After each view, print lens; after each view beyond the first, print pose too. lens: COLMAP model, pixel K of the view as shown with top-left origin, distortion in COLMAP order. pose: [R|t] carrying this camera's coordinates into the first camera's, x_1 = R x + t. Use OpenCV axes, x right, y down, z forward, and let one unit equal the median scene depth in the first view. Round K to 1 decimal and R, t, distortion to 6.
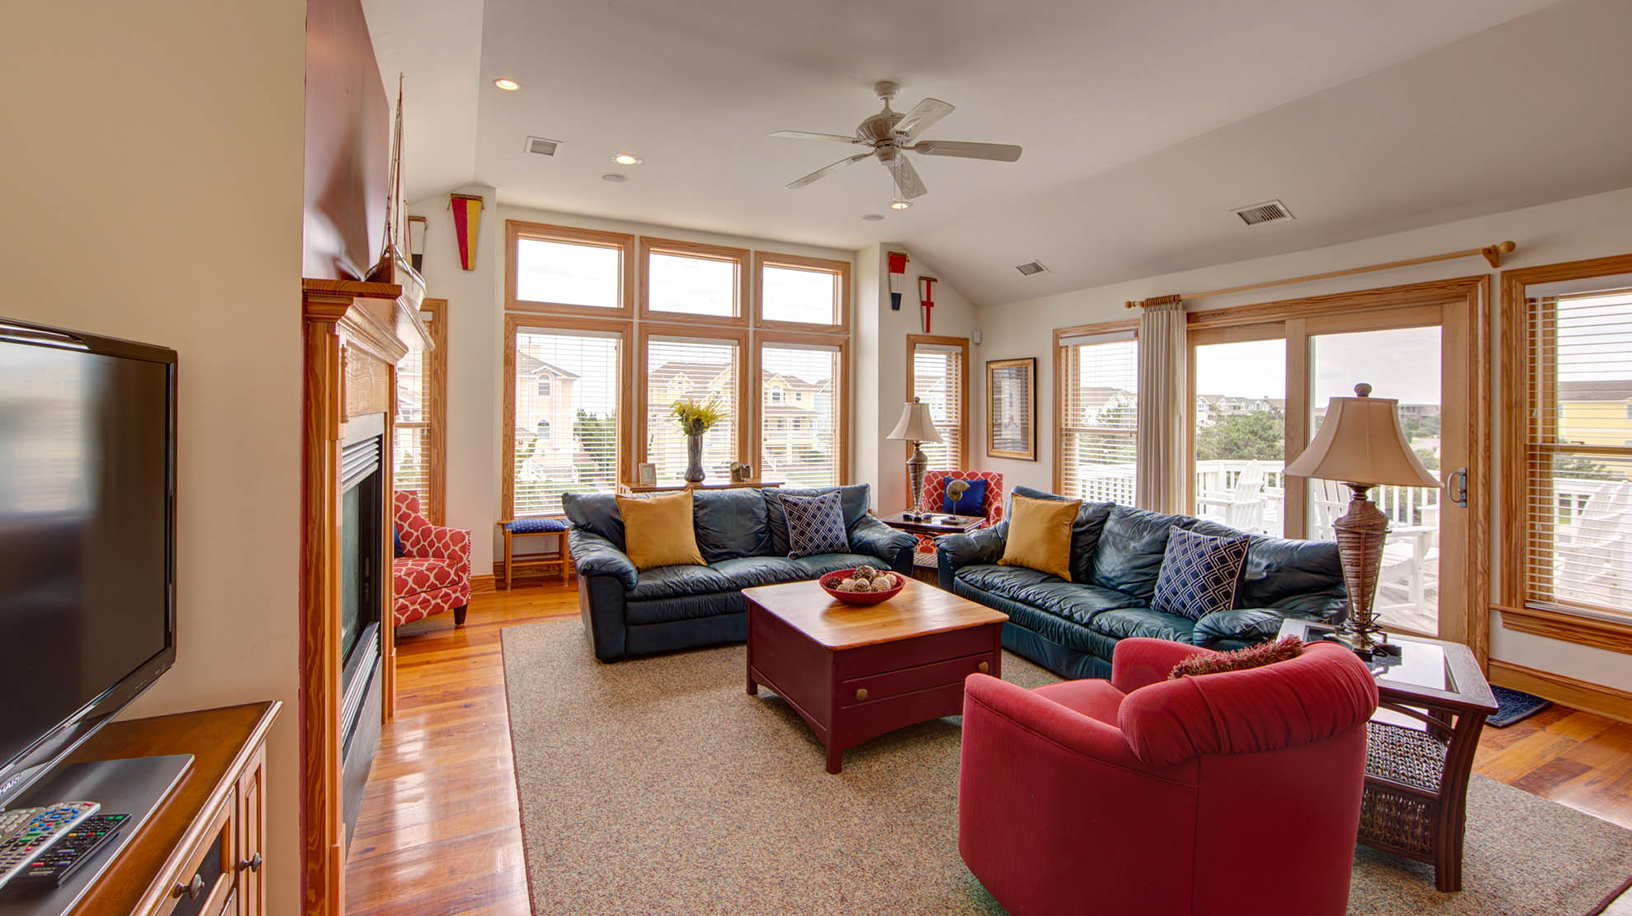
lens RADIAL K [[688.9, 0, 817.3], [0, 688.9, 421.8], [0, 0, 1]] dist [-0.011761, 0.000511]
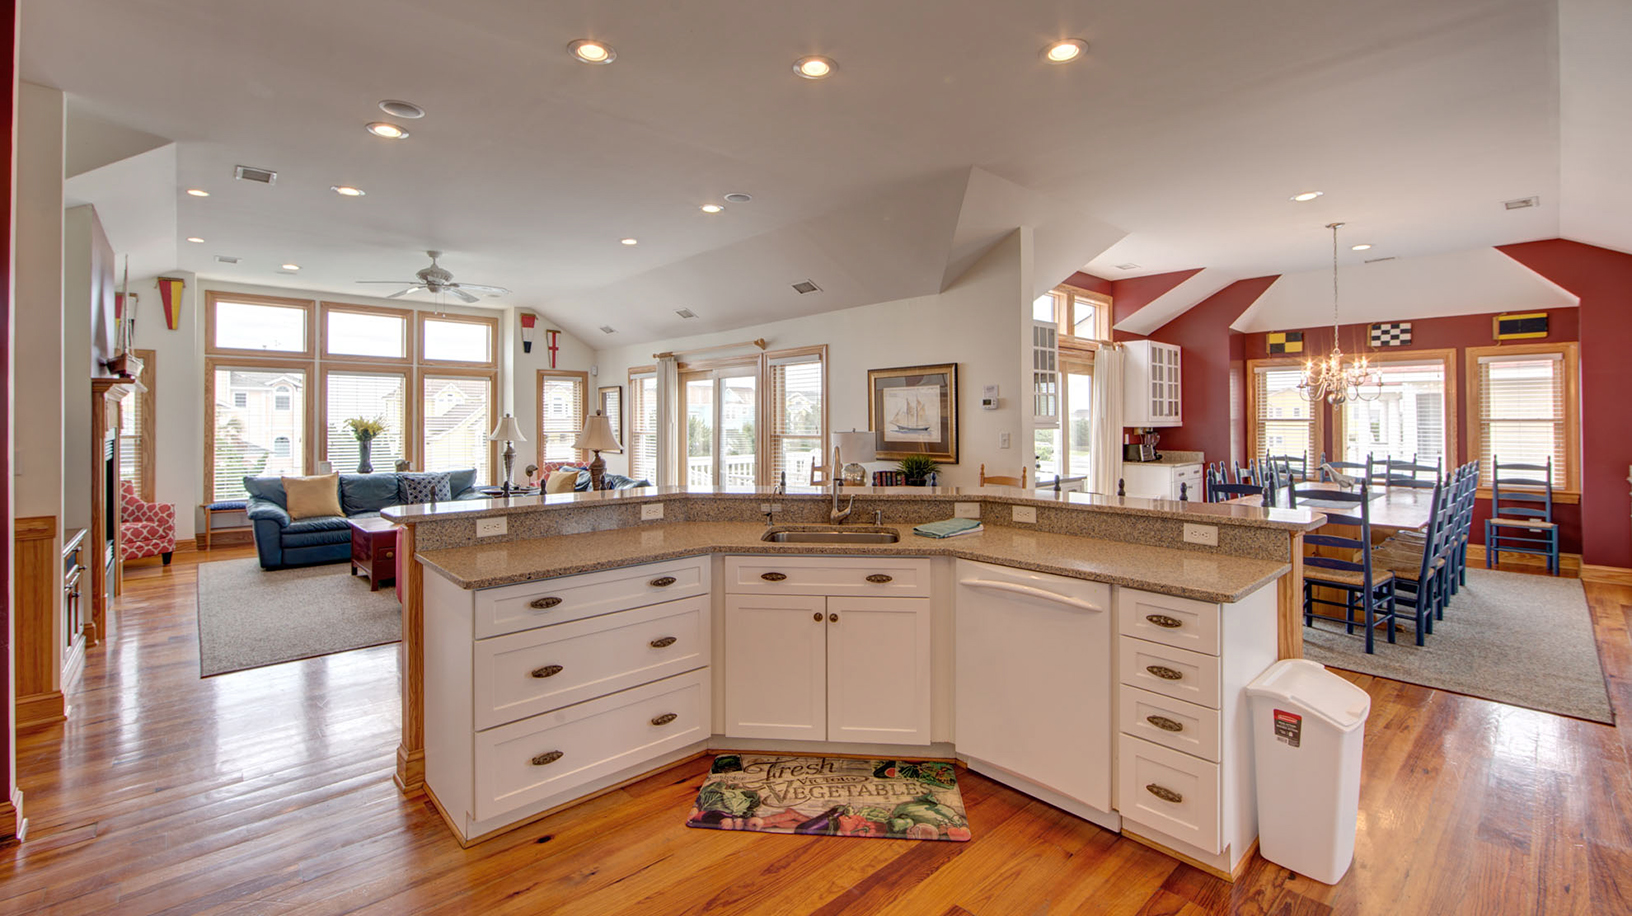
lens RADIAL K [[688.9, 0, 817.3], [0, 688.9, 421.8], [0, 0, 1]] dist [-0.011761, 0.000511]
pose [[0.961464, -0.014008, 0.274574, 0.401120], [0.017769, 0.999779, -0.011212, 0.014601], [-0.274357, 0.015659, 0.961501, -0.752612]]
